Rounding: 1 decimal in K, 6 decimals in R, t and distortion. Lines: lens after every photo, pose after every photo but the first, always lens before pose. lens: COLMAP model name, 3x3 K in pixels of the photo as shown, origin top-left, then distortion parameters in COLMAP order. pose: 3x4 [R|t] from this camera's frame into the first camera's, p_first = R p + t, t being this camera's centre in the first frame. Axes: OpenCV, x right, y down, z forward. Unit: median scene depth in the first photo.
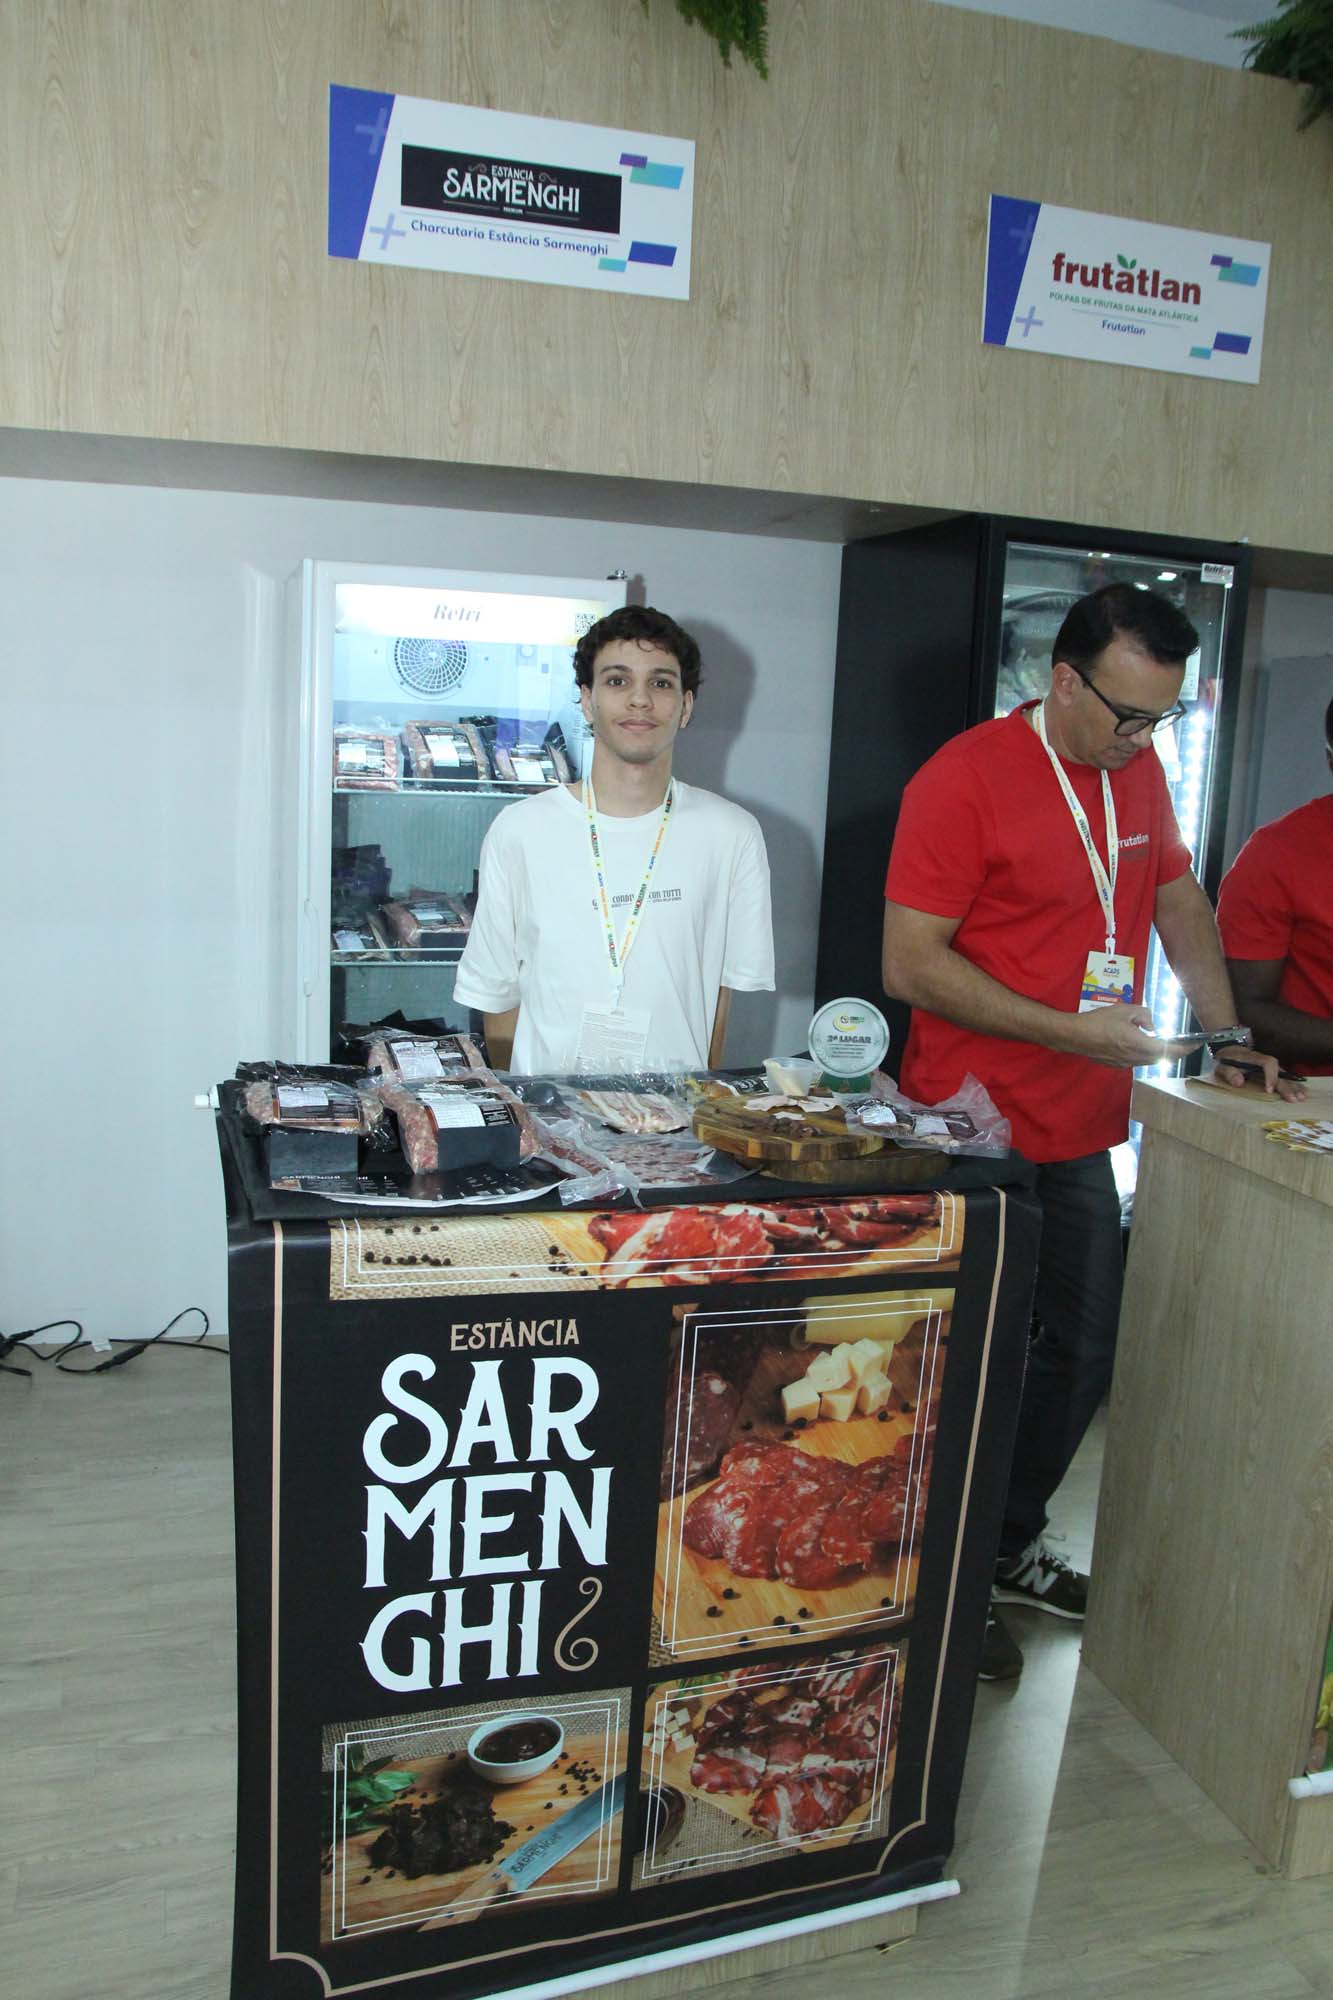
lens RADIAL K [[1541.9, 0, 666.5], [0, 1541.9, 1000.0], [0, 0, 1]] dist [-0.138598, 0.120693]
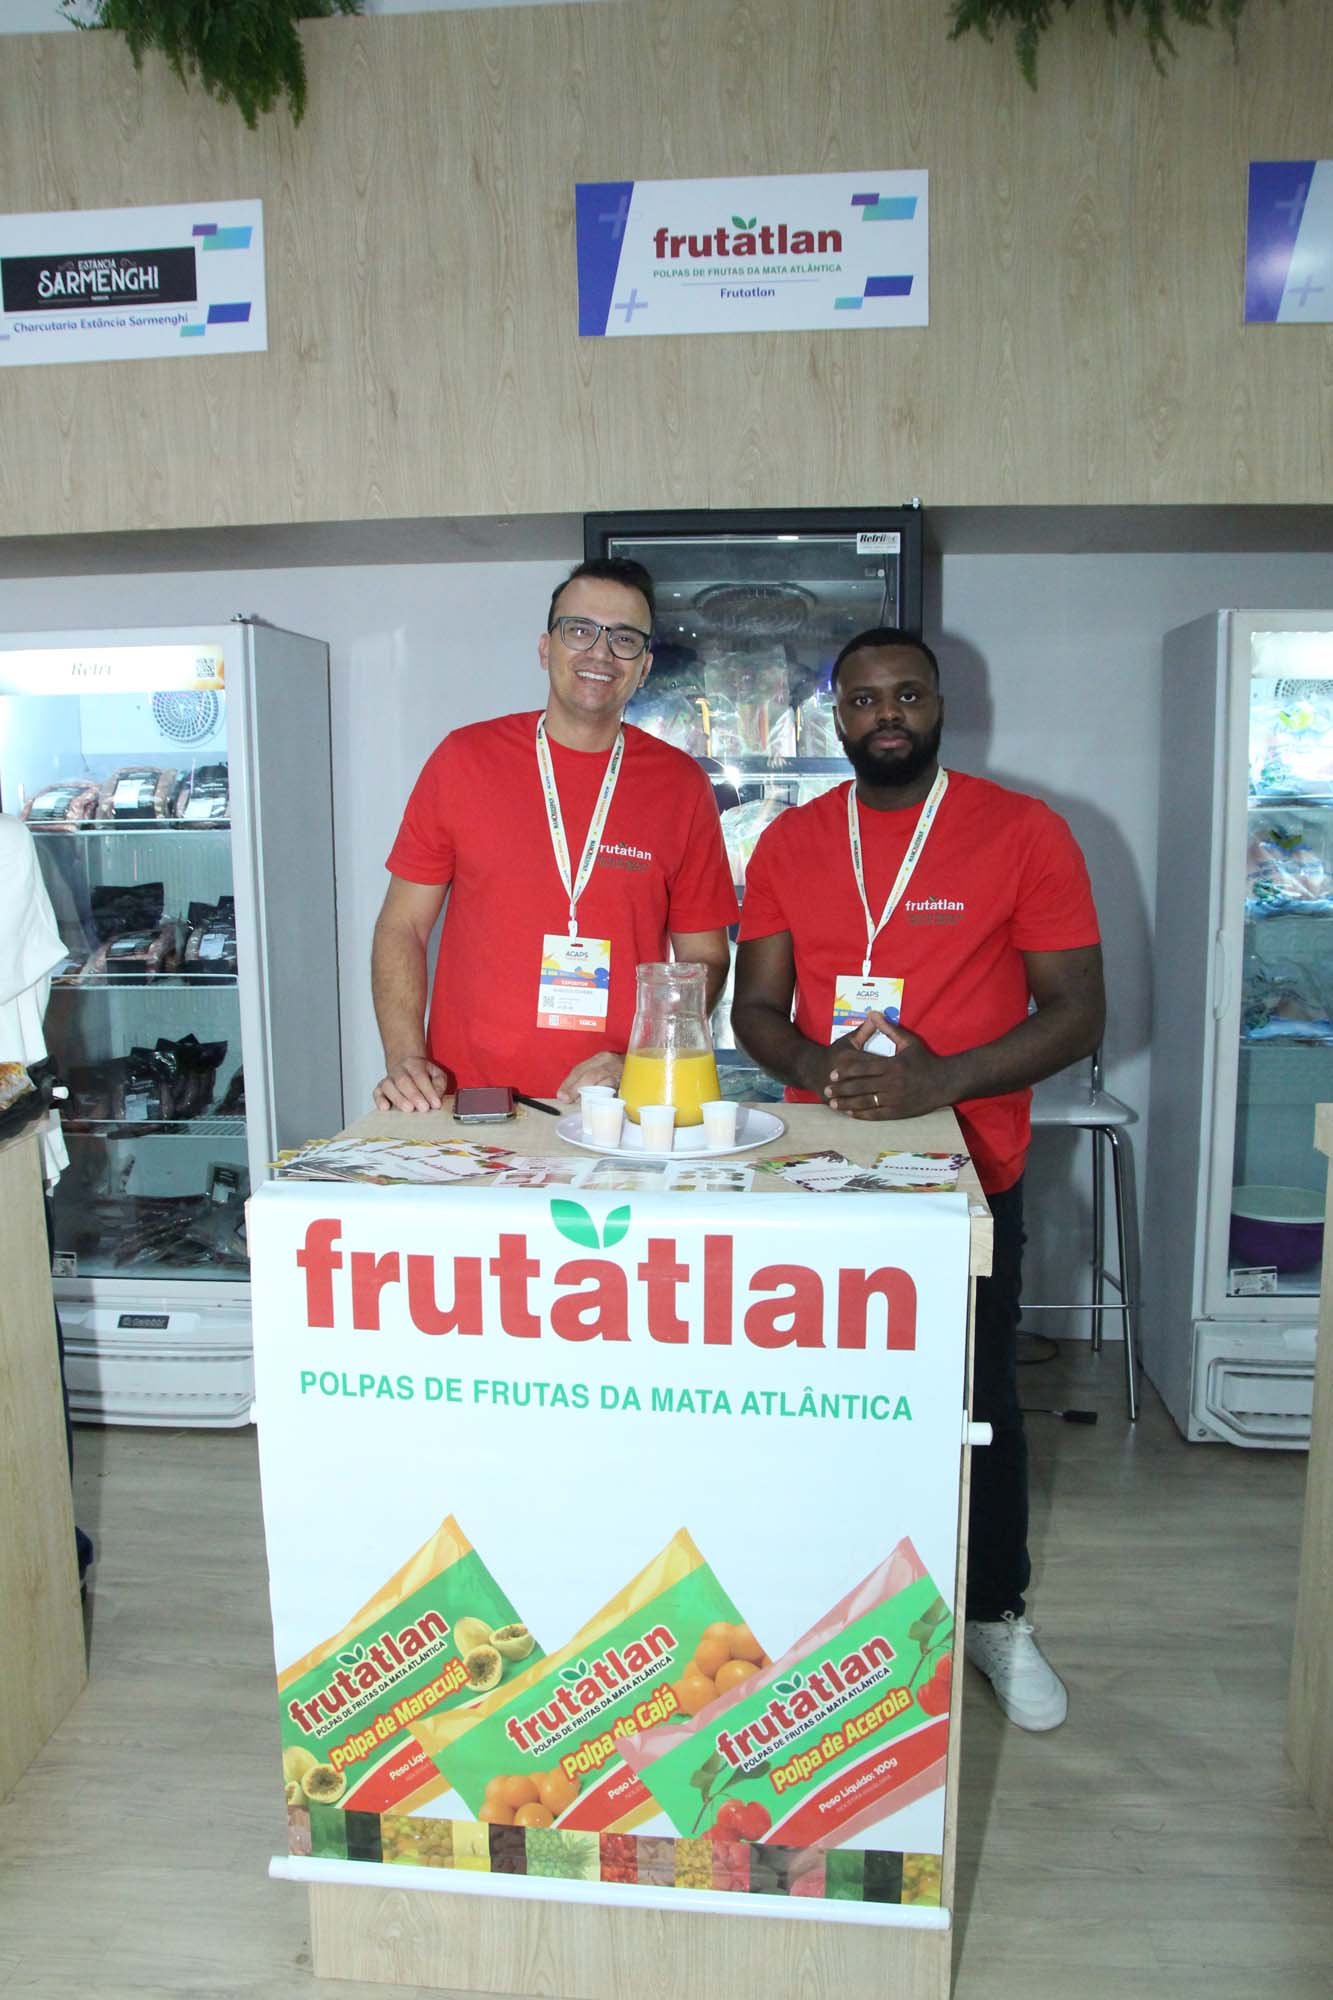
lens RADIAL K [[1541.9, 0, 666.5], [0, 1541.9, 1000.0], [0, 0, 1]] dist [-0.138598, 0.120693]
pose [[0.929597, -0.002964, -0.368565, 0.621917], [-0.008849, 0.999500, -0.030357, 0.014721], [0.368471, 0.031481, 0.929106, 0.140570]]
